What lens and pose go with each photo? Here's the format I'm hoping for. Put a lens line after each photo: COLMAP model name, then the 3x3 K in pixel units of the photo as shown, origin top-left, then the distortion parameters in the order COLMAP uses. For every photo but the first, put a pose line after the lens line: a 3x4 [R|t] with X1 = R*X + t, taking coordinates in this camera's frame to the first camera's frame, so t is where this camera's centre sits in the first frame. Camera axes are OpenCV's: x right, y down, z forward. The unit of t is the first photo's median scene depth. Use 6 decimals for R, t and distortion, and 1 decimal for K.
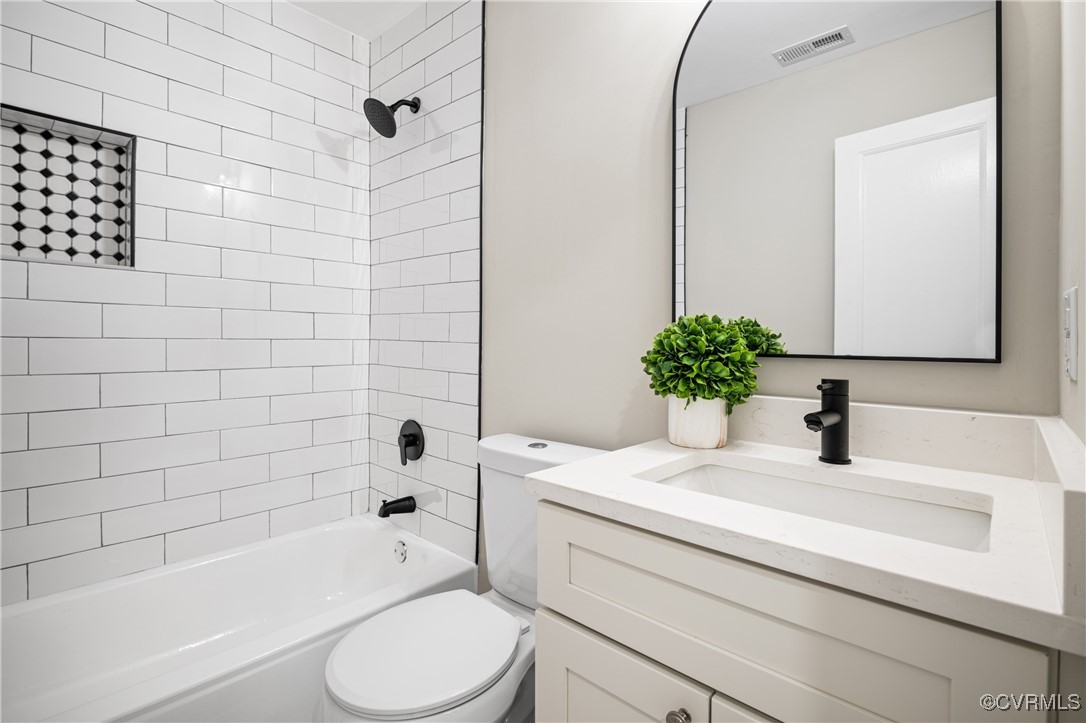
lens RADIAL K [[500.6, 0, 543.7], [0, 500.6, 344.4], [0, 0, 1]] dist [0.003293, -0.009773]
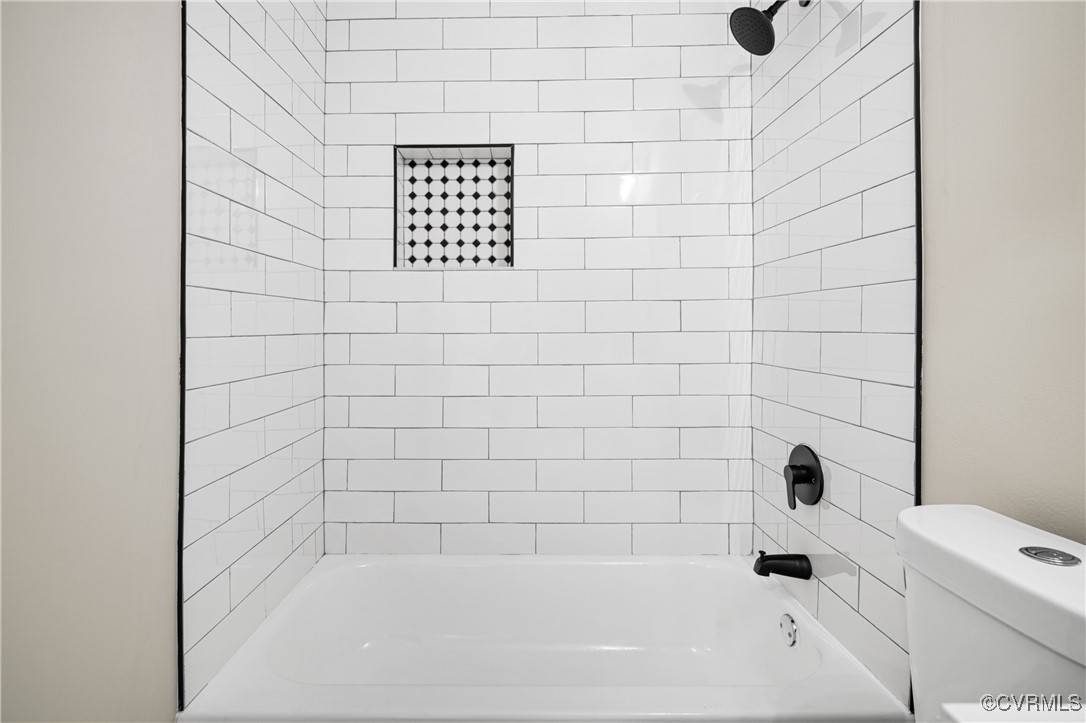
lens RADIAL K [[515.4, 0, 521.3], [0, 515.4, 337.3], [0, 0, 1]] dist [-0.001766, -0.000816]
pose [[0.655372, -0.008187, -0.755262, 0.022127], [0.006229, 0.999966, -0.005434, 0.002263], [0.755280, -0.001143, 0.655401, 0.261557]]
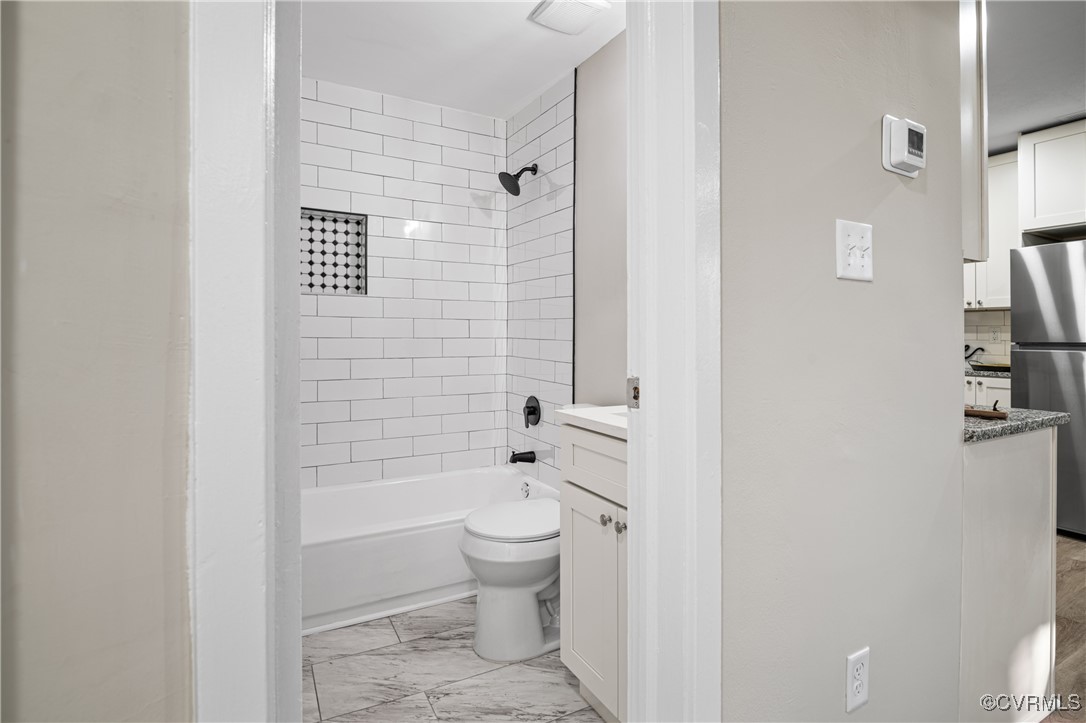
lens RADIAL K [[526.0, 0, 544.3], [0, 526.0, 341.4], [0, 0, 1]] dist [-0.001489, -0.000380]
pose [[0.949027, -0.001622, -0.315191, 0.252515], [0.001635, 0.999999, -0.000226, -0.000122], [0.315191, -0.000301, 0.949028, -0.415856]]
